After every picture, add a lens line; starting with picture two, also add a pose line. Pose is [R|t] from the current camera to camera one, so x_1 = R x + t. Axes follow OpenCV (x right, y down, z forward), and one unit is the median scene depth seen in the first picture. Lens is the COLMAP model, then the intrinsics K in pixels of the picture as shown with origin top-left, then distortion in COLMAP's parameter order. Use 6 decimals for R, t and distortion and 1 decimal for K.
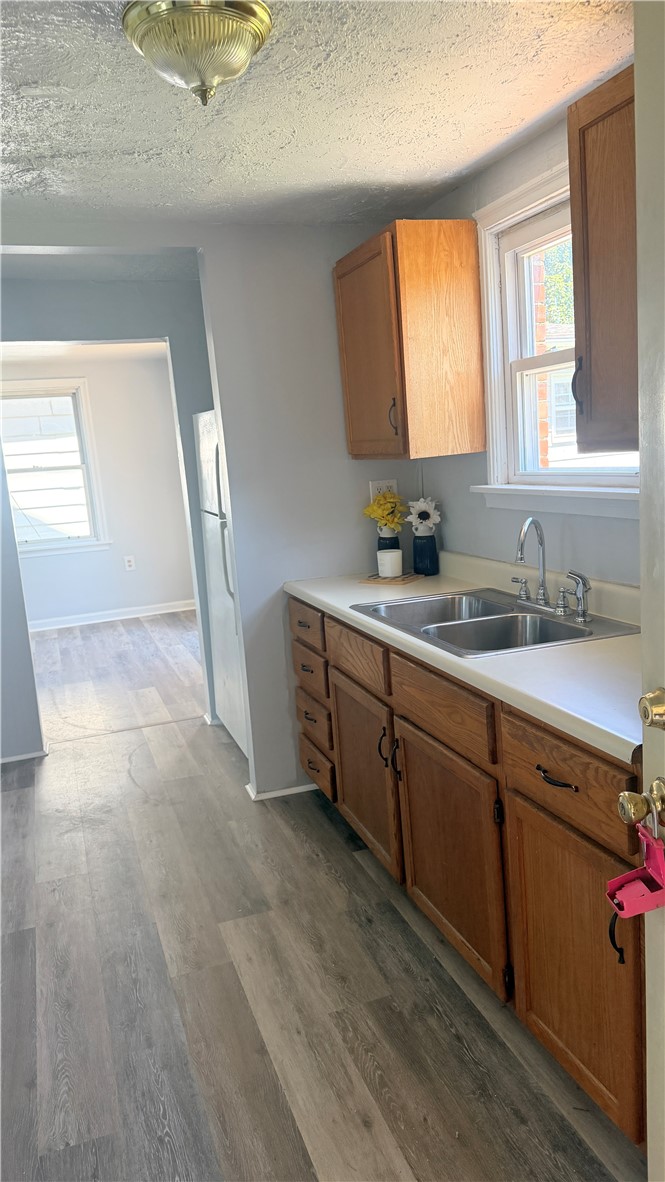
lens RADIAL K [[833.7, 0, 331.9], [0, 833.7, 580.9], [0, 0, 1]] dist [-0.011552, -0.002960]
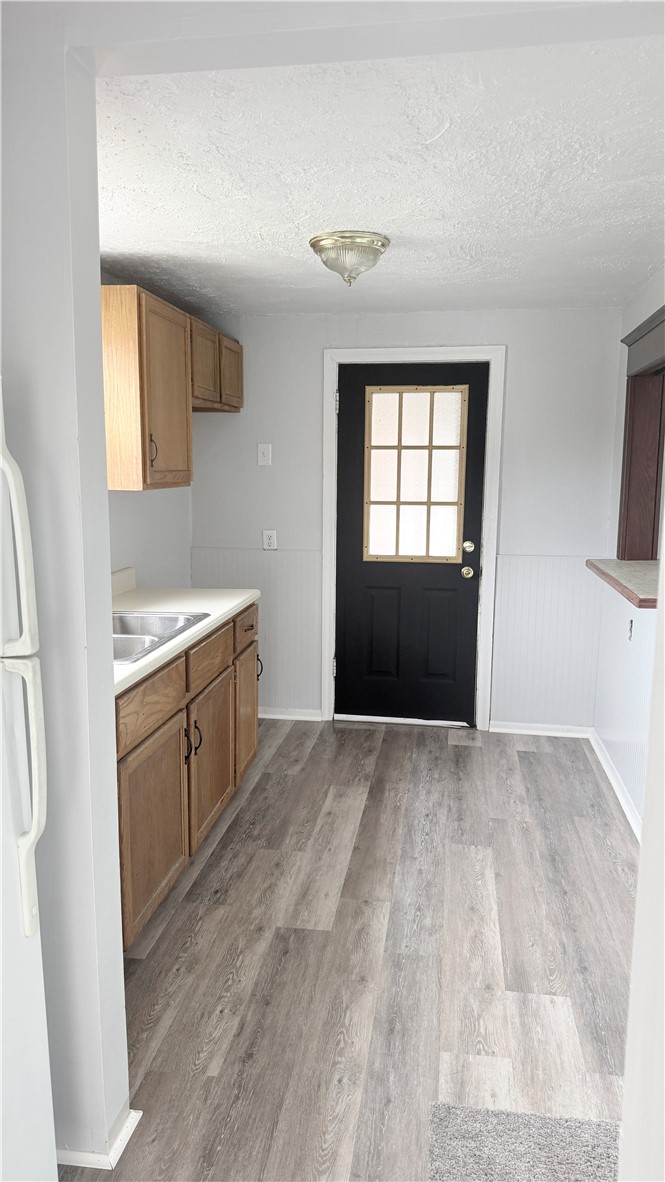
lens RADIAL K [[814.2, 0, 324.4], [0, 814.2, 592.5], [0, 0, 1]] dist [-0.044860, -0.005276]
pose [[-0.877146, -0.005772, 0.480189, -0.760798], [0.140408, 0.953151, 0.267936, -0.324202], [-0.459239, 0.302441, -0.835242, 2.137149]]
